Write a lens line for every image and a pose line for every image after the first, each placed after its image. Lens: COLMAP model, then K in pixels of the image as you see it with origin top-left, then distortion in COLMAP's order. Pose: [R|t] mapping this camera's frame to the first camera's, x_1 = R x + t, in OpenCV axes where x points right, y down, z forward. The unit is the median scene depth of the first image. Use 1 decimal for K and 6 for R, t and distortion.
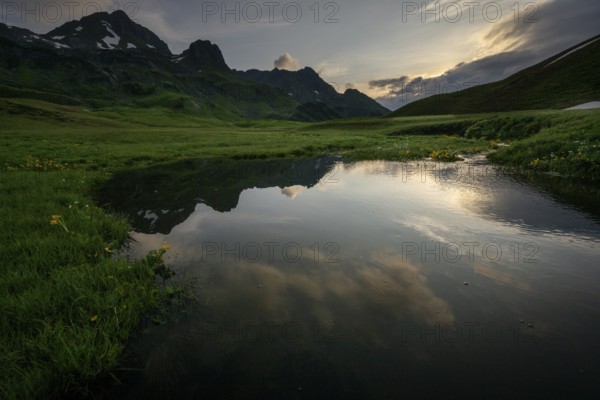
lens RADIAL K [[235.1, 0, 300.0], [0, 235.1, 200.0], [0, 0, 1]] dist [-0.000790, 0.000242]
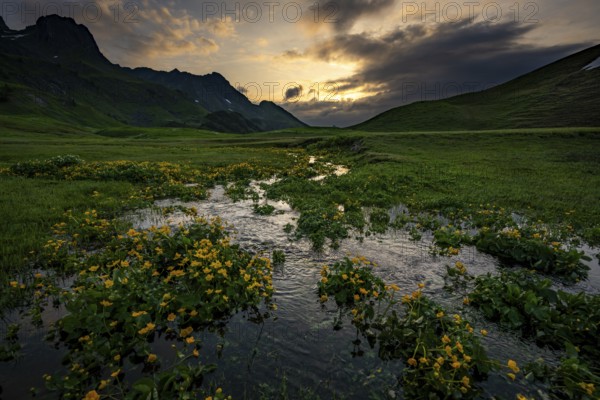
lens RADIAL K [[259.4, 0, 298.8], [0, 259.4, 198.5], [0, 0, 1]] dist [0.000753, 0.000513]
pose [[0.946716, -0.043691, 0.319093, -0.009301], [0.069907, 0.995012, -0.071167, -0.027769], [-0.314392, 0.089682, 0.945047, 0.091247]]
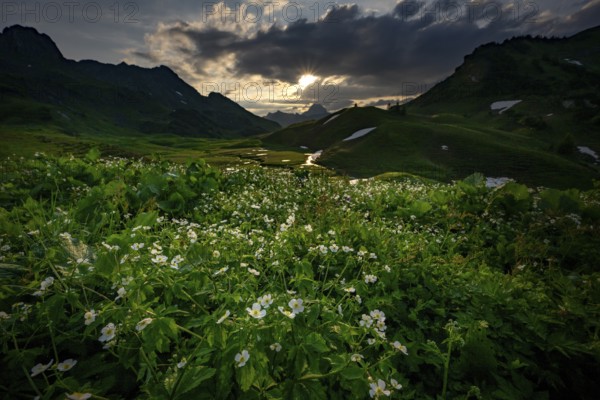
lens RADIAL K [[234.3, 0, 299.0], [0, 234.3, 200.0], [0, 0, 1]] dist [-0.001124, 0.000101]
pose [[0.860531, -0.144623, 0.488438, -0.086325], [0.141700, 0.988968, 0.043179, 0.014170], [-0.489294, 0.032054, 0.871530, -0.165713]]
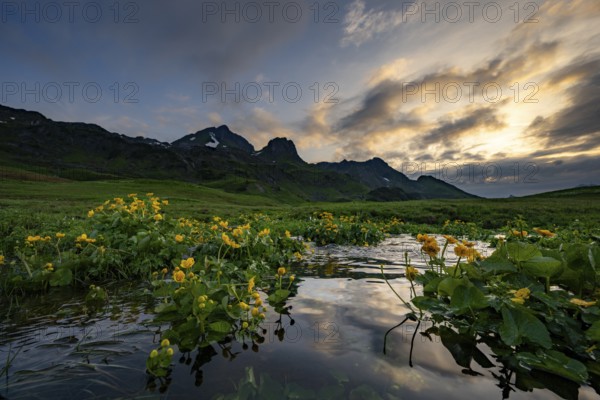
lens RADIAL K [[235.1, 0, 300.0], [0, 235.1, 200.0], [0, 0, 1]] dist [-0.000790, 0.000242]
pose [[0.963250, -0.000863, -0.268604, -0.027964], [-0.093141, 0.936877, -0.337026, -0.040891], [0.251940, 0.349658, 0.902366, 0.138282]]
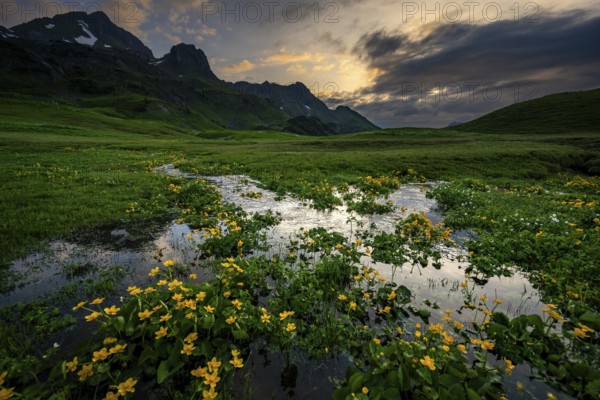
lens RADIAL K [[235.1, 0, 300.0], [0, 235.1, 200.0], [0, 0, 1]] dist [-0.000790, 0.000242]
pose [[0.998205, 0.025405, 0.054242, -0.010154], [-0.022127, 0.997941, -0.060202, -0.035836], [-0.055659, 0.058894, 0.996711, 0.117658]]
